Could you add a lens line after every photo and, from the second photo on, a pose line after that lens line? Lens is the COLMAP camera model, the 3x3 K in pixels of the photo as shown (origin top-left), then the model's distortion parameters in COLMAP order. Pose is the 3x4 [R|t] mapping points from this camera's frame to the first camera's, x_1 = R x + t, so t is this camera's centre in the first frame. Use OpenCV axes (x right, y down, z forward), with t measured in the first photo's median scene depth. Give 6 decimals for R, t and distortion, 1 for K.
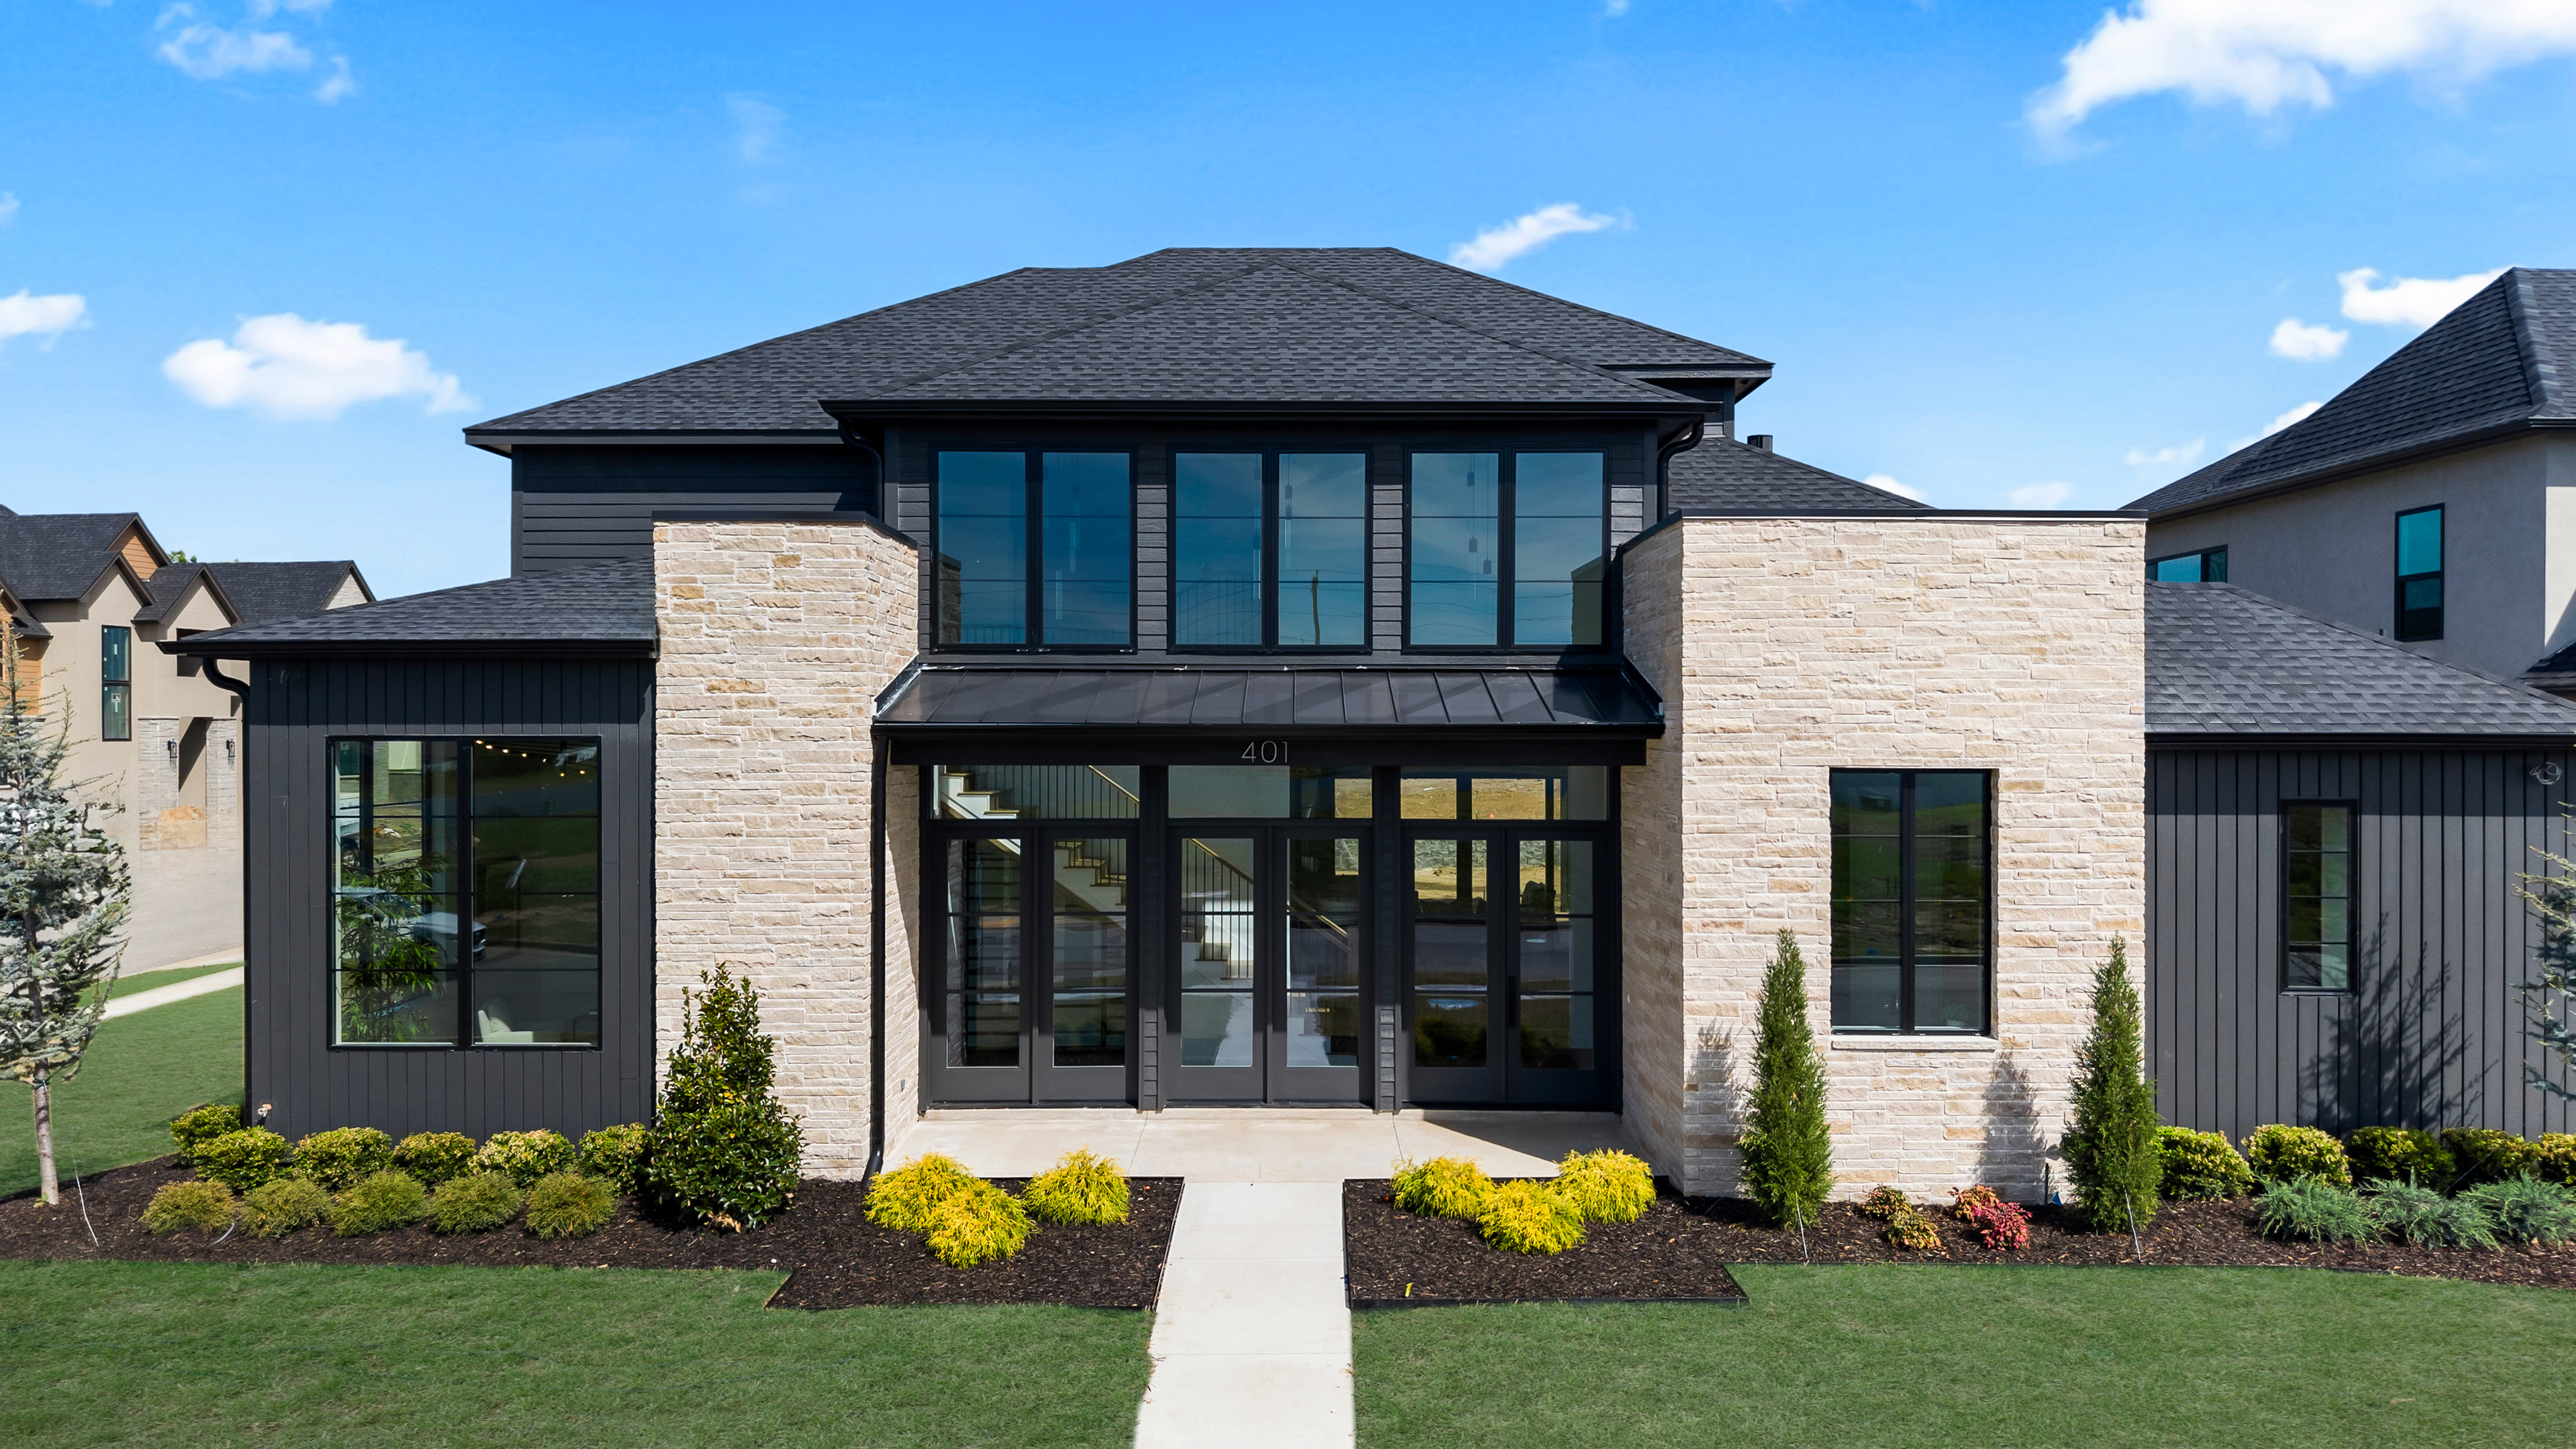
lens RADIAL K [[1757.7, 0, 1293.5], [0, 1757.7, 726.6], [0, 0, 1]] dist [0.012053, -0.004129]
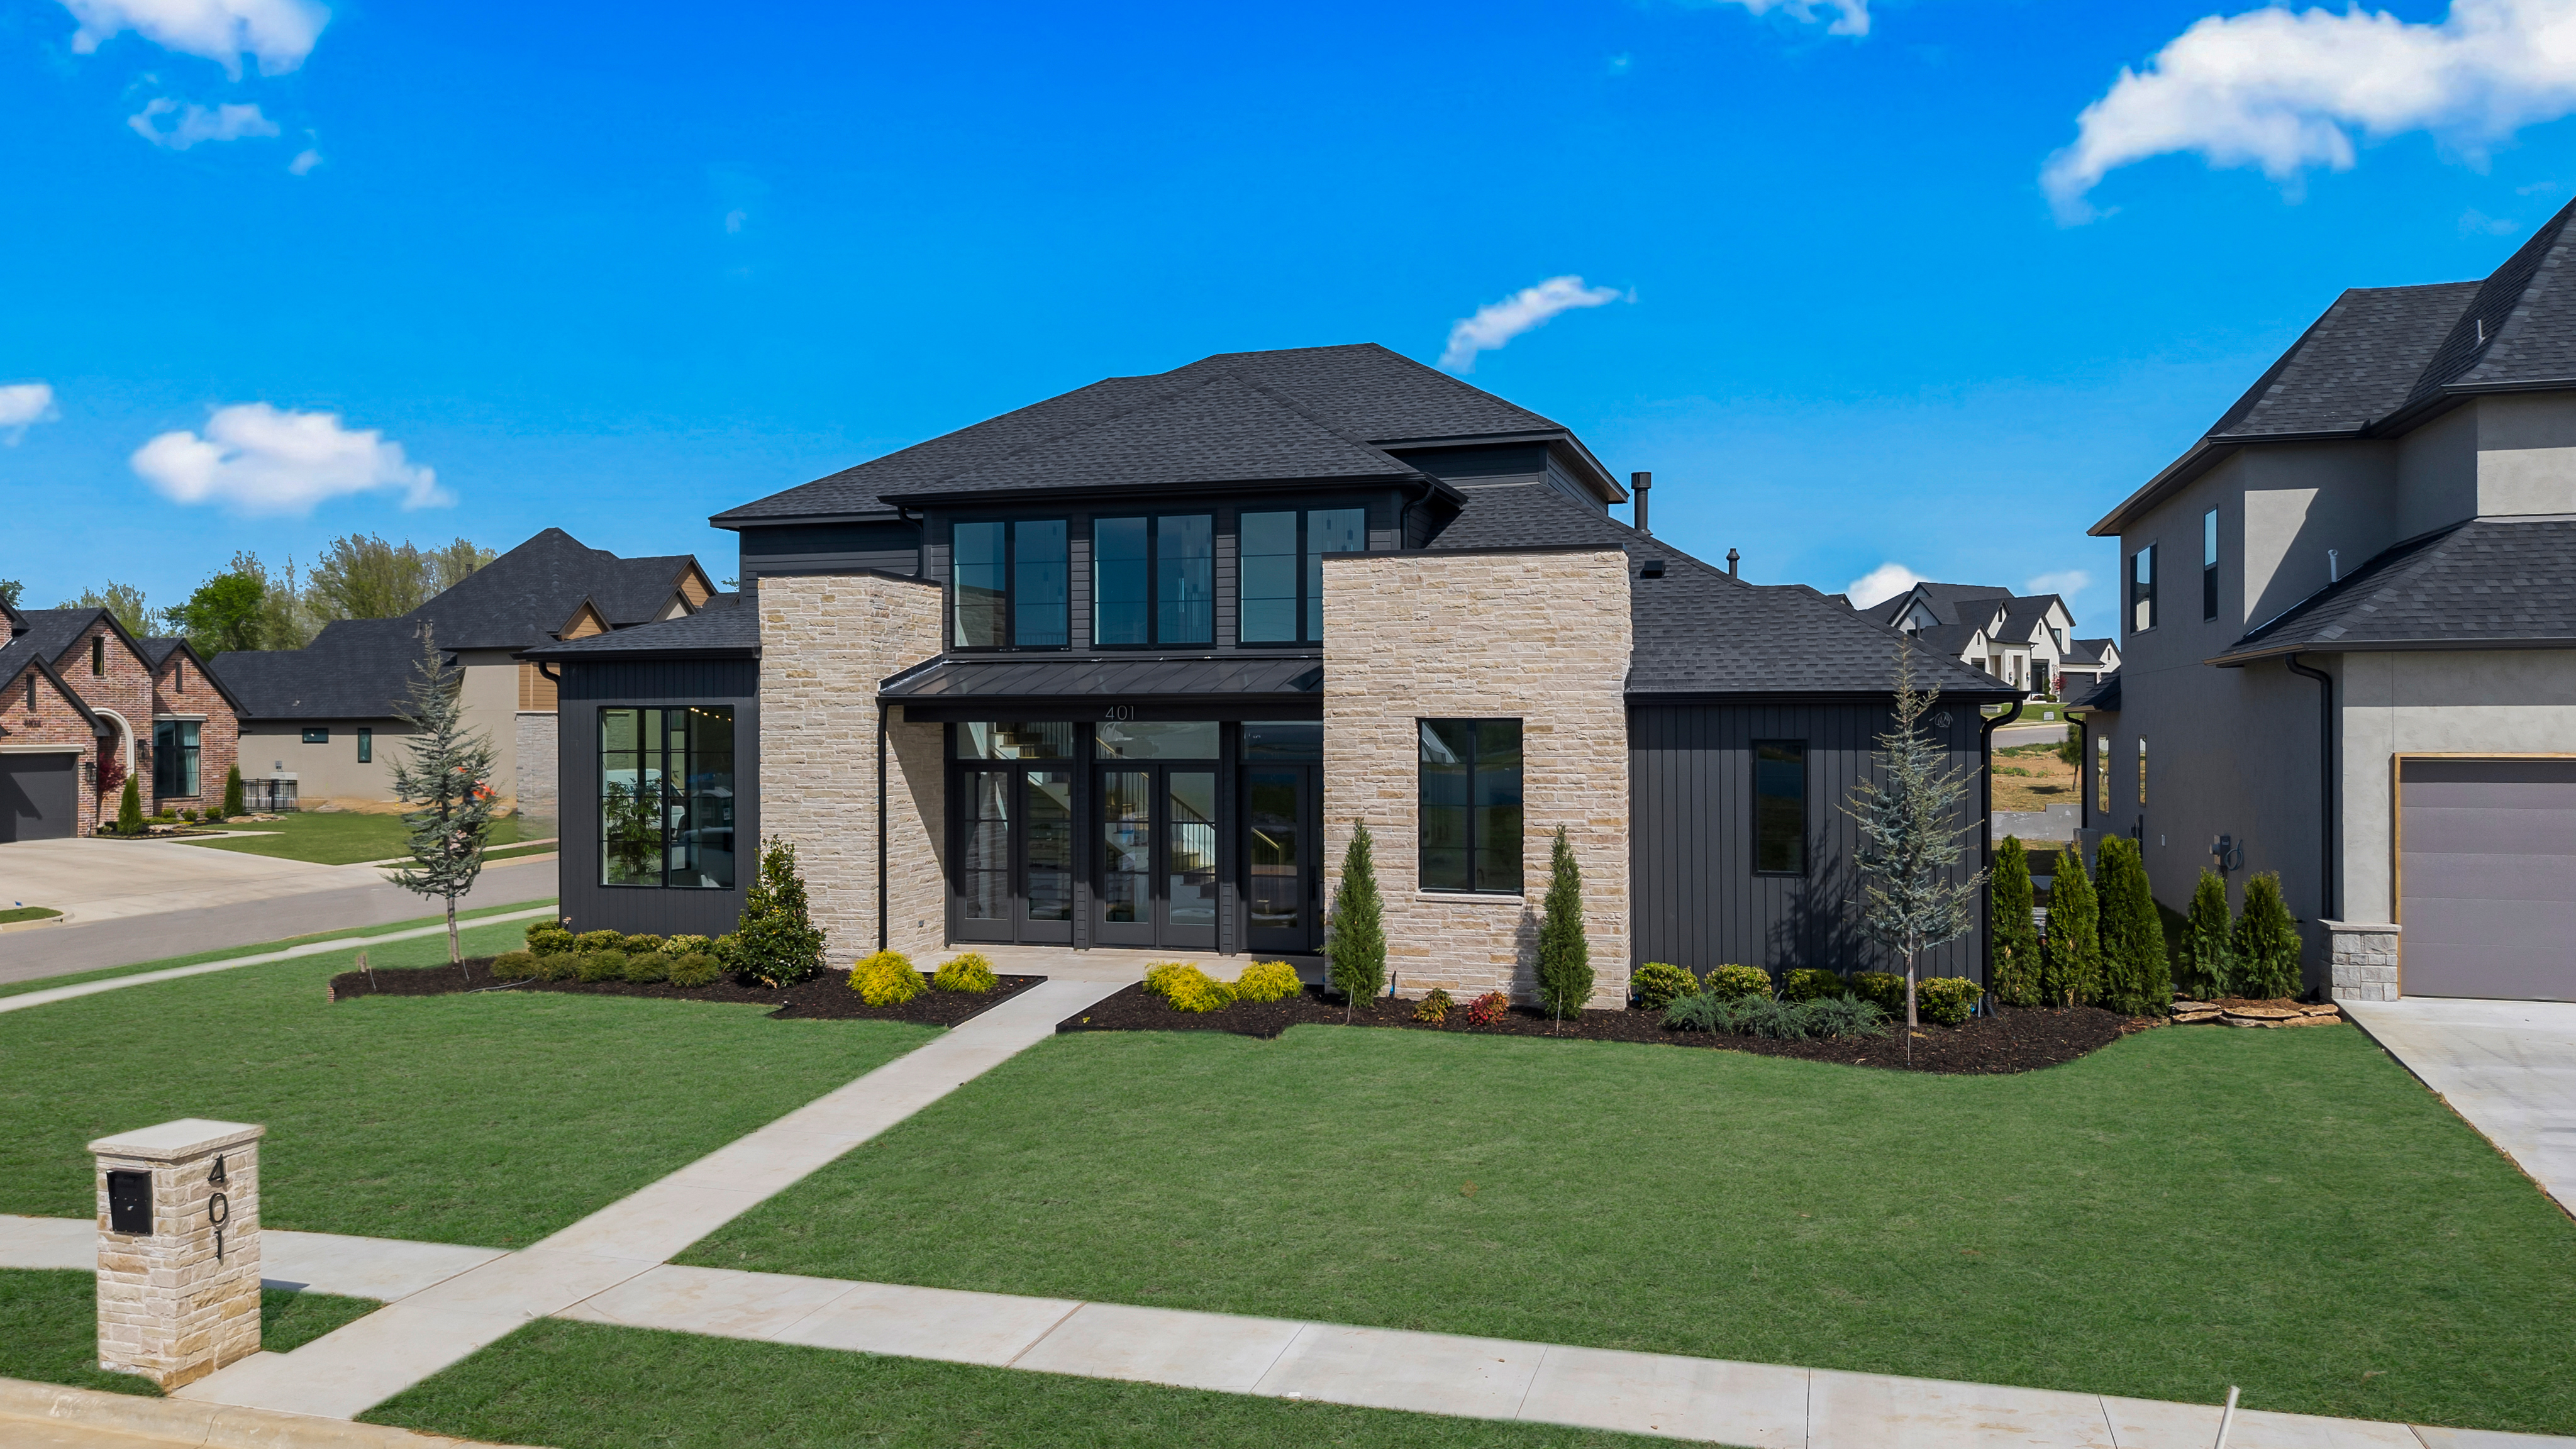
lens RADIAL K [[1760.4, 0, 1309.6], [0, 1760.4, 725.7], [0, 0, 1]] dist [0.056829, -0.055932]
pose [[0.957728, -0.004686, -0.287638, 0.630837], [0.004647, 0.999989, -0.000820, 0.029795], [0.287638, -0.000551, 0.957739, -0.474463]]
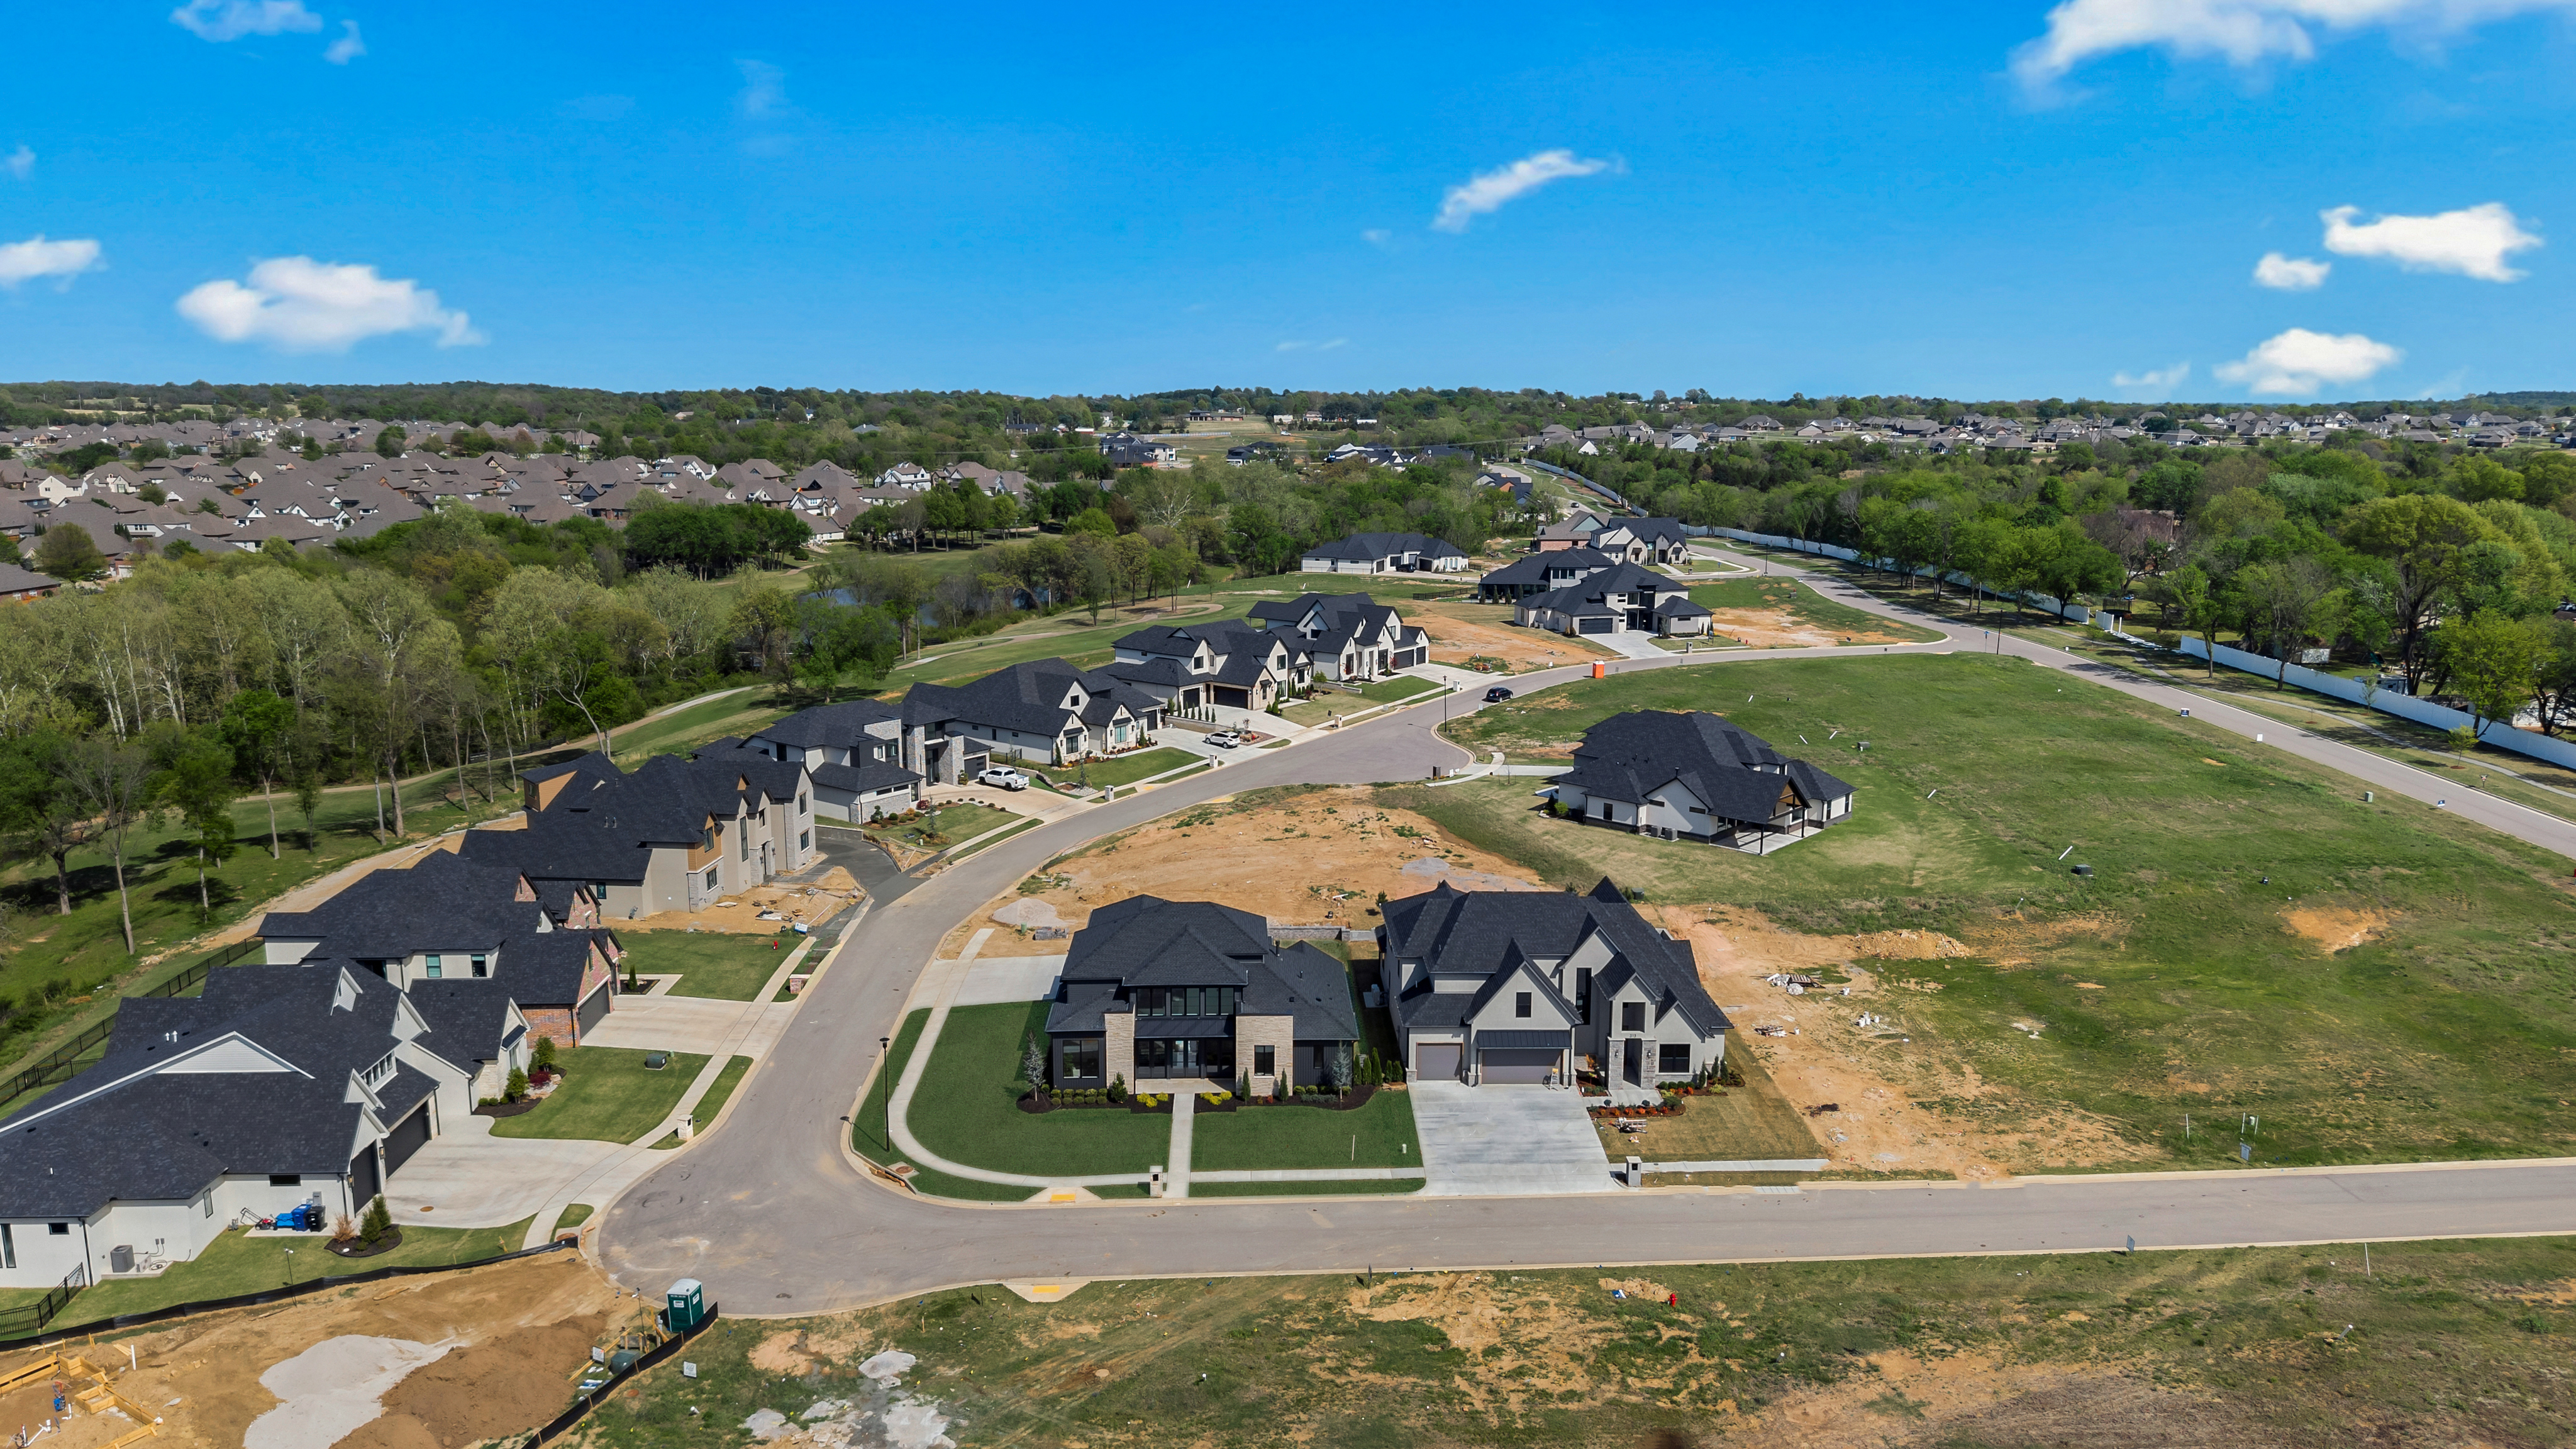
lens RADIAL K [[1736.2, 0, 1297.4], [0, 1736.2, 723.2], [0, 0, 1]] dist [0.067968, -0.102128]
pose [[0.999171, -0.006118, 0.040237, 0.183955], [-0.001639, 0.981791, 0.189958, -2.830095], [-0.040667, -0.189867, 0.980967, -6.307003]]
